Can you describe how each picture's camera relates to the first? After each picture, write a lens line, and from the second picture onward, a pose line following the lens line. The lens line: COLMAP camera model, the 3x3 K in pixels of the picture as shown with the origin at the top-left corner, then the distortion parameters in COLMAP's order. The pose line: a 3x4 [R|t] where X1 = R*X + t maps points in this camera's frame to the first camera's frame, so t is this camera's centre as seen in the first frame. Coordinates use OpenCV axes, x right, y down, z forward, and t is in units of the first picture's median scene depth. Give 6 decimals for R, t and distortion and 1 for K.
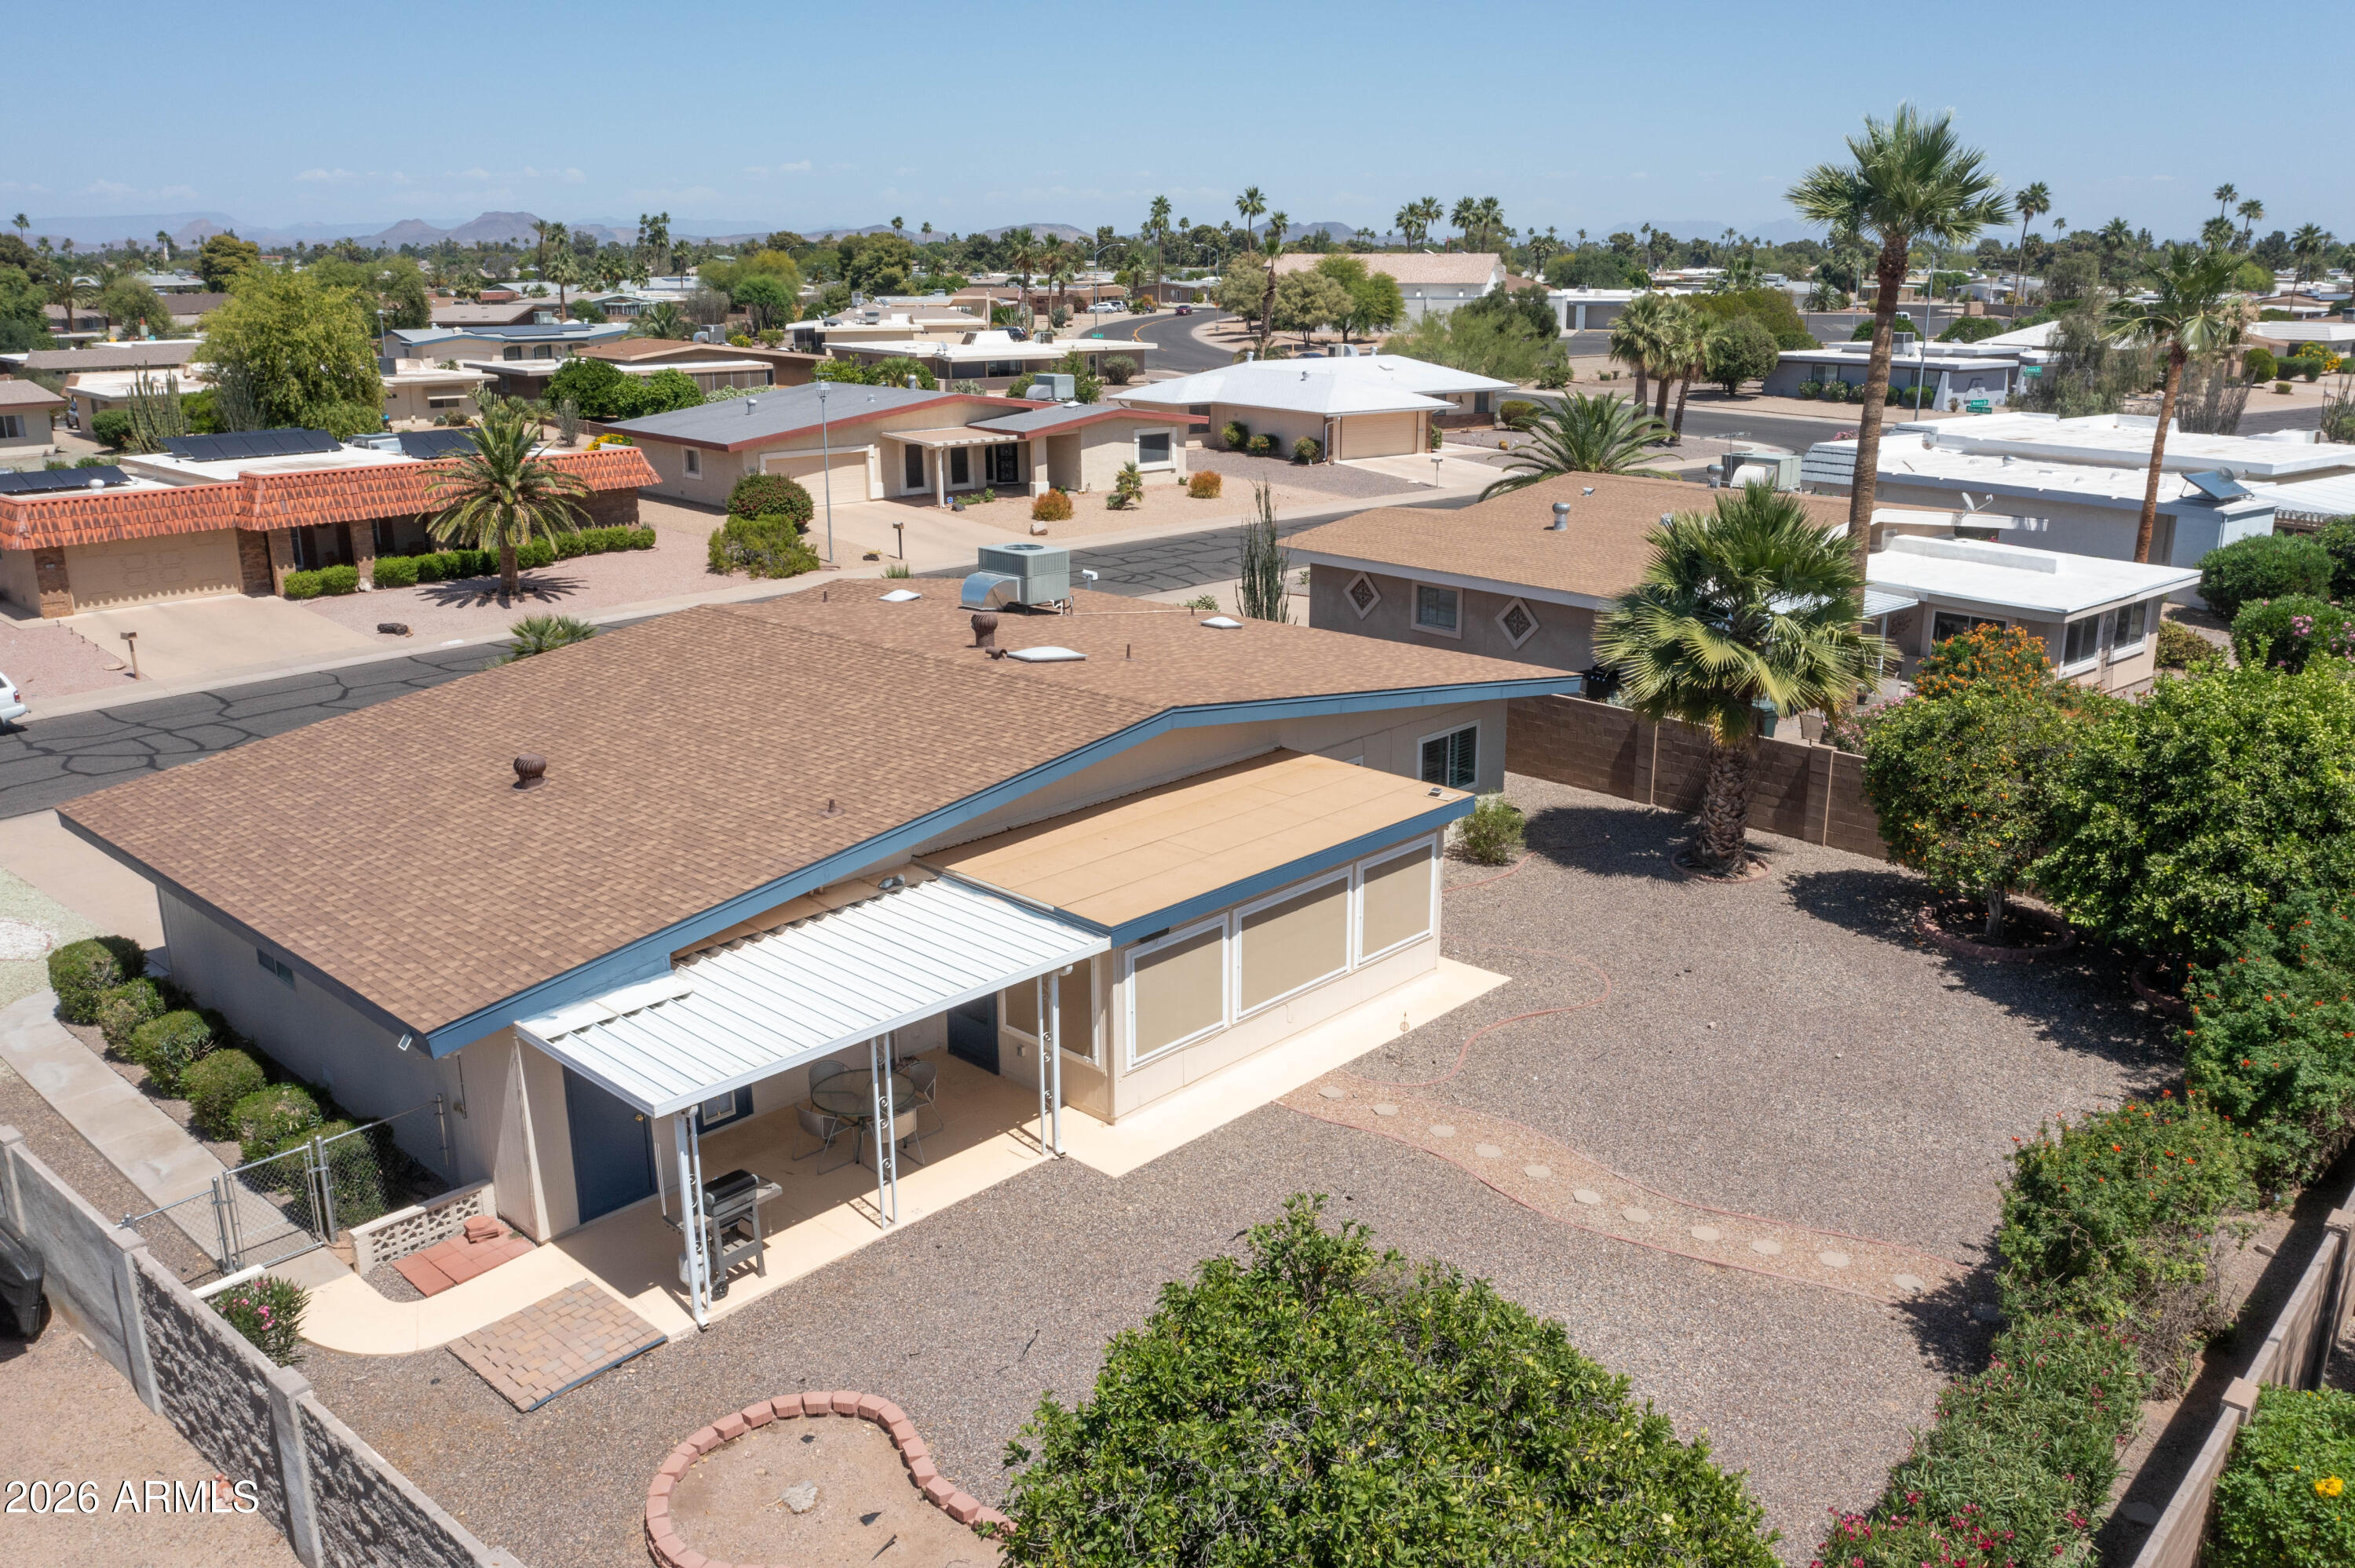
lens RADIAL K [[1840.9, 0, 1177.5], [0, 1840.9, 784.0], [0, 0, 1]] dist [-0.023722, -0.000576]
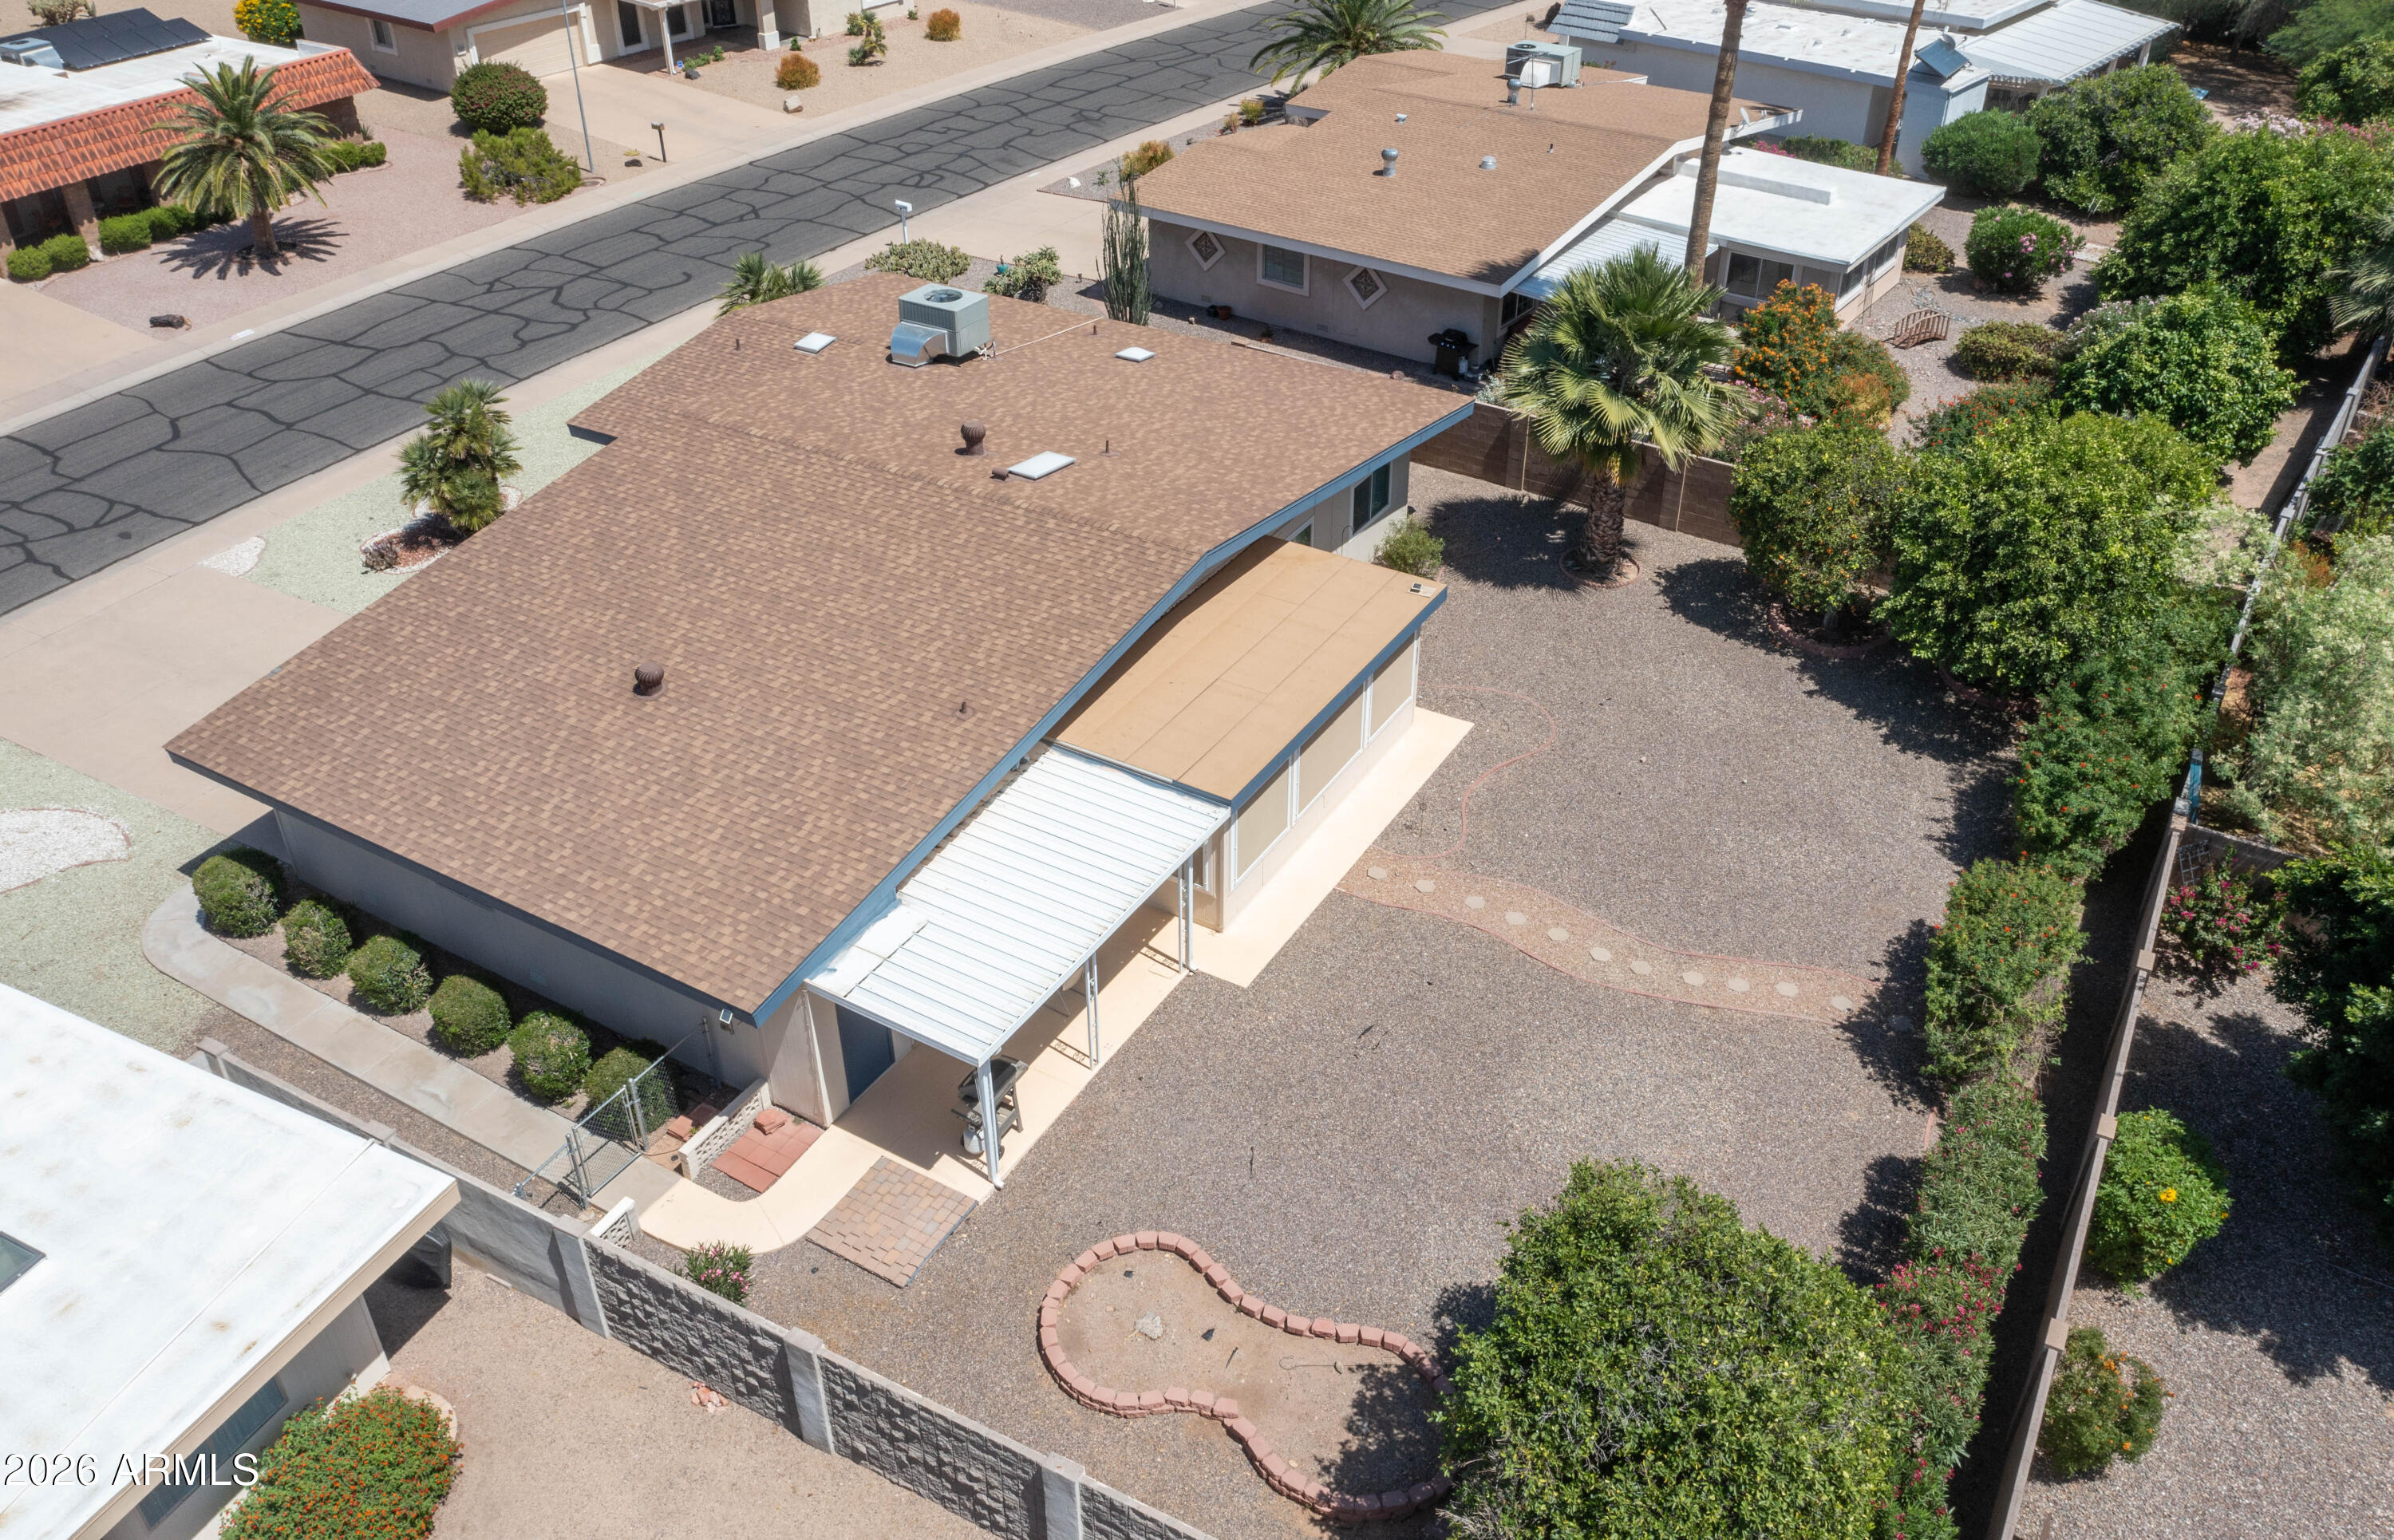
lens RADIAL K [[1873.2, 0, 1196.6], [0, 1873.2, 735.6], [0, 0, 1]] dist [-0.023271, -0.001241]
pose [[0.976373, -0.118108, 0.180962, -0.237746], [0.060192, 0.952922, 0.297180, -0.285368], [-0.207542, -0.279266, 0.937516, -0.126748]]
